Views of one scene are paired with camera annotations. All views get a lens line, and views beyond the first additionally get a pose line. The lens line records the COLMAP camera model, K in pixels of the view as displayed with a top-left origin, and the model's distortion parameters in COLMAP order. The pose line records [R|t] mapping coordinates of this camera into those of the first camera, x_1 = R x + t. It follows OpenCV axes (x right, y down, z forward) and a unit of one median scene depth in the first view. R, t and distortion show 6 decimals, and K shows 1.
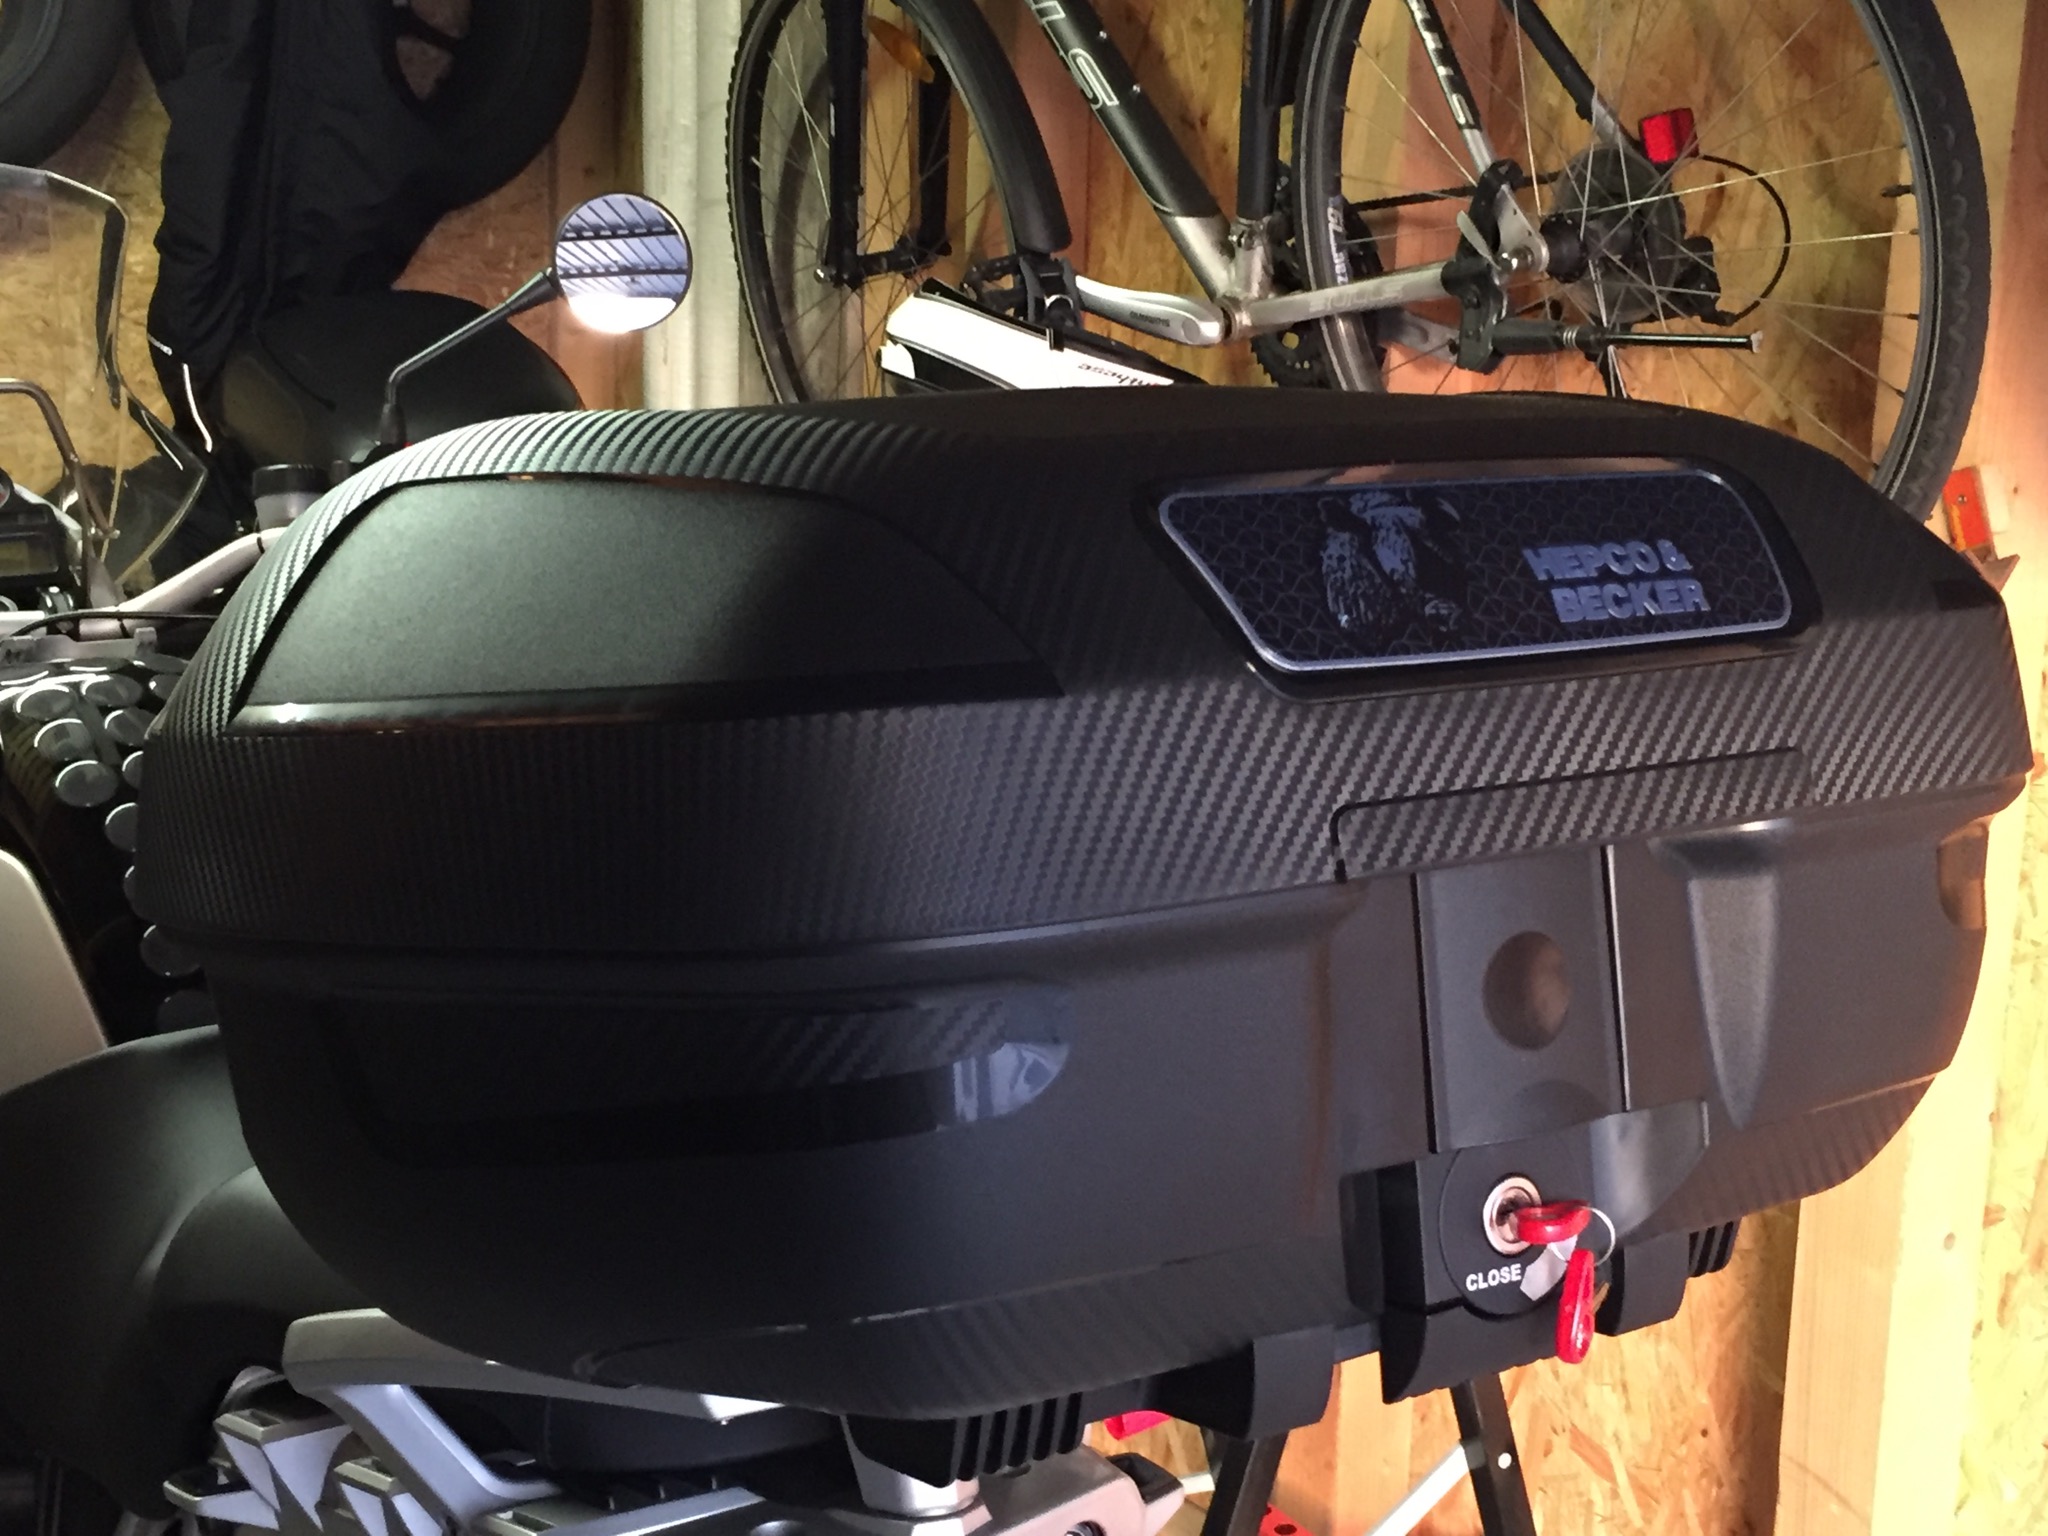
lens RADIAL K [[2878.2, 0, 1023.7], [0, 2878.2, 737.4], [0, 0, 1]] dist [0.053743, 0.020367]
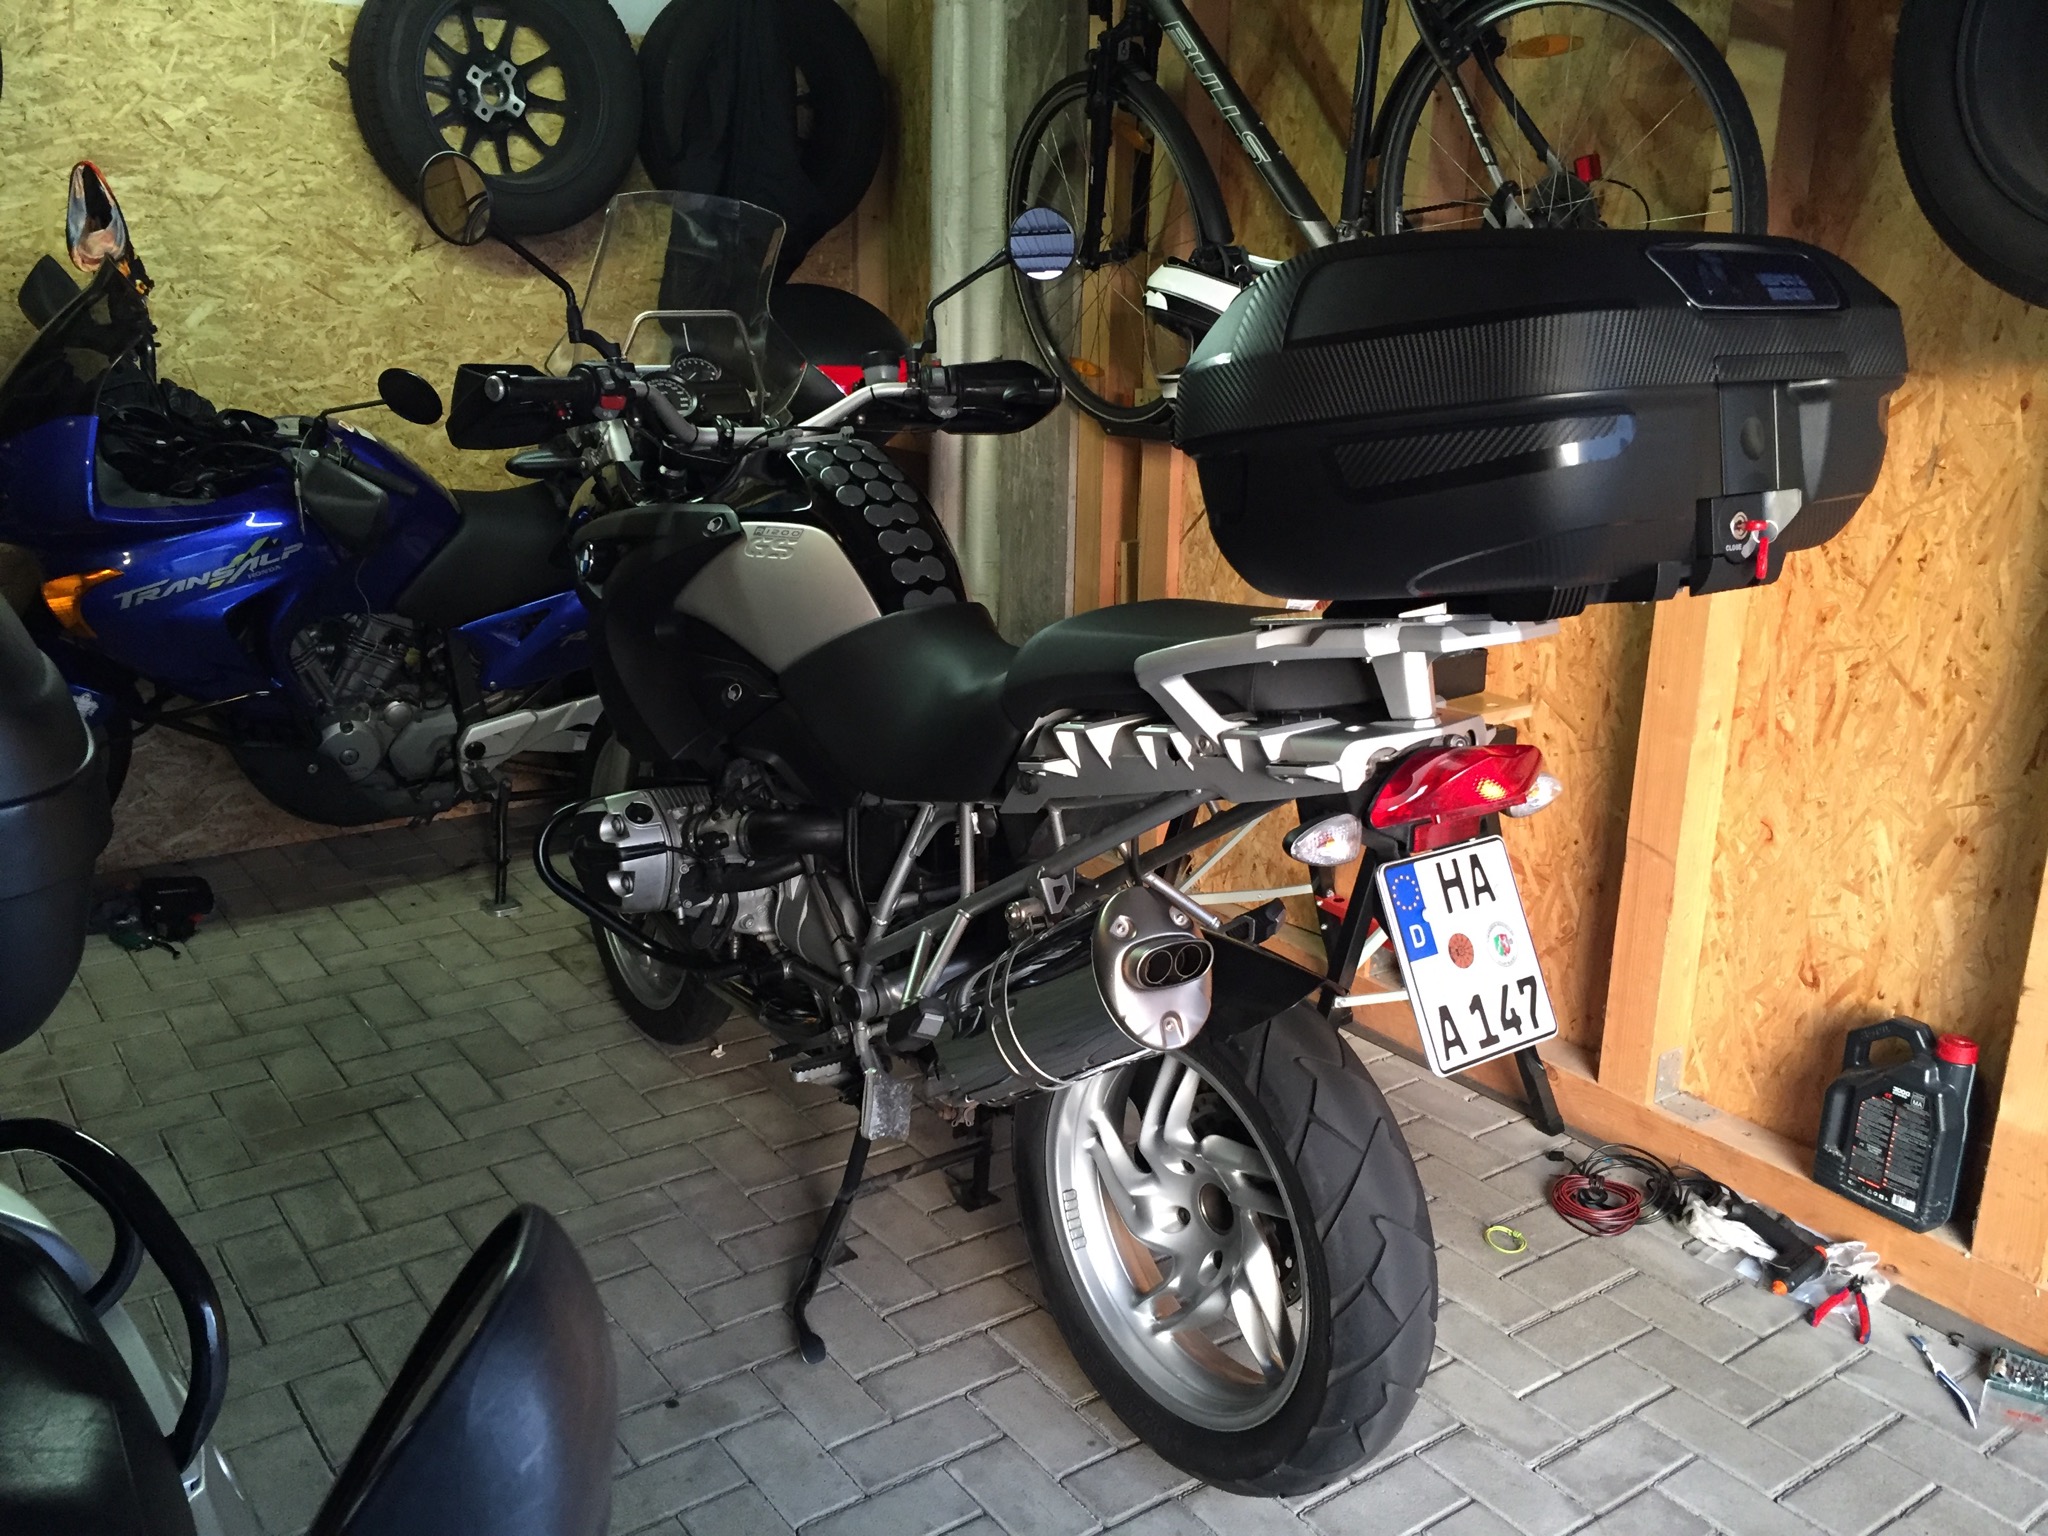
lens RADIAL K [[1823.9, 0, 1024.0], [0, 1823.9, 768.0], [0, 0, 1]] dist [0.084594, -0.170098]
pose [[0.999216, -0.020205, 0.034053, -0.209419], [0.017295, 0.996343, 0.083672, 0.086471], [-0.035619, -0.083018, 0.995911, -0.268307]]
